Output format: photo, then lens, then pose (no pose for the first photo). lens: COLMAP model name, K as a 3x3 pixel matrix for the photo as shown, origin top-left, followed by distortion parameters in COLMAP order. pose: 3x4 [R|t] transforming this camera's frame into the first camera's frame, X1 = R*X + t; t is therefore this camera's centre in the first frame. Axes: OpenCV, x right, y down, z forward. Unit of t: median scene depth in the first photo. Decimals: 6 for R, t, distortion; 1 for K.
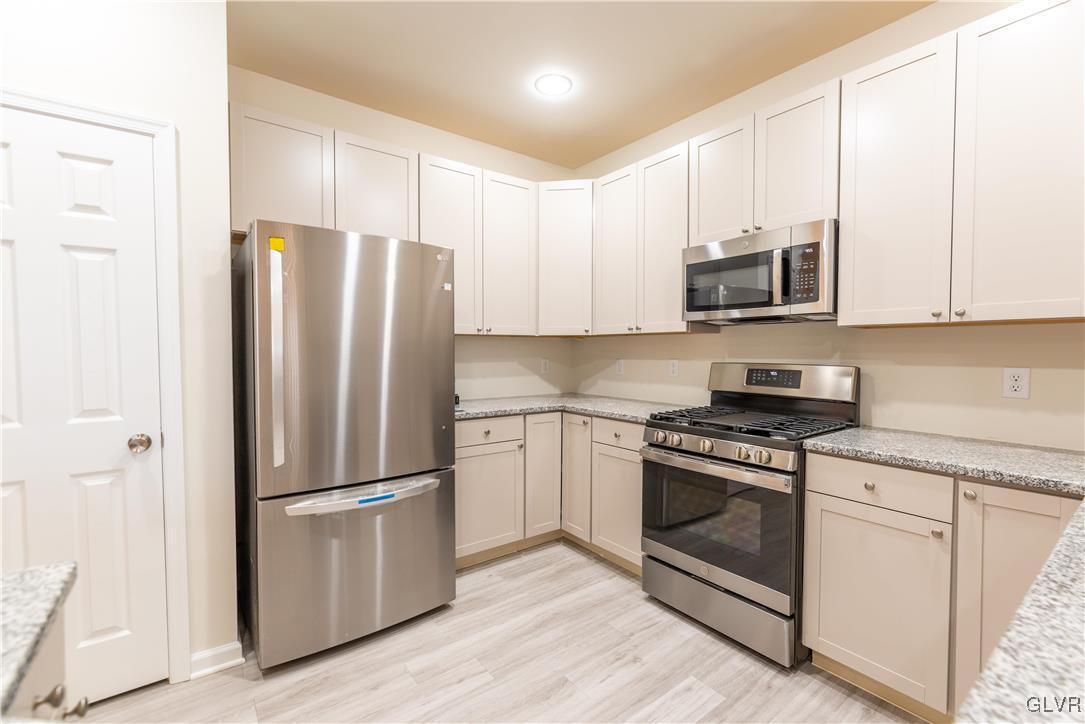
lens RADIAL K [[476.3, 0, 542.5], [0, 476.3, 362.0], [0, 0, 1]] dist [0.002103, 0.000990]
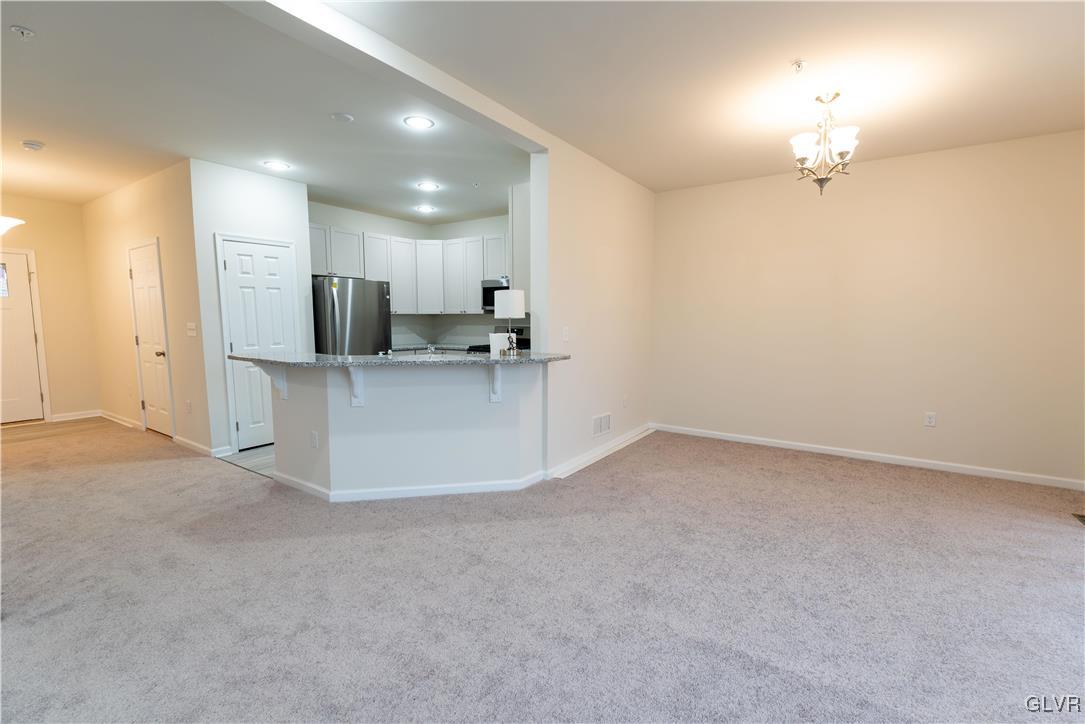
lens RADIAL K [[470.9, 0, 546.5], [0, 470.9, 355.7], [0, 0, 1]] dist [0.001110, 0.000214]
pose [[0.943880, -0.025207, 0.329327, -0.187364], [0.006145, 0.998251, 0.058796, 0.010144], [-0.330233, -0.053473, 0.942384, -1.330791]]
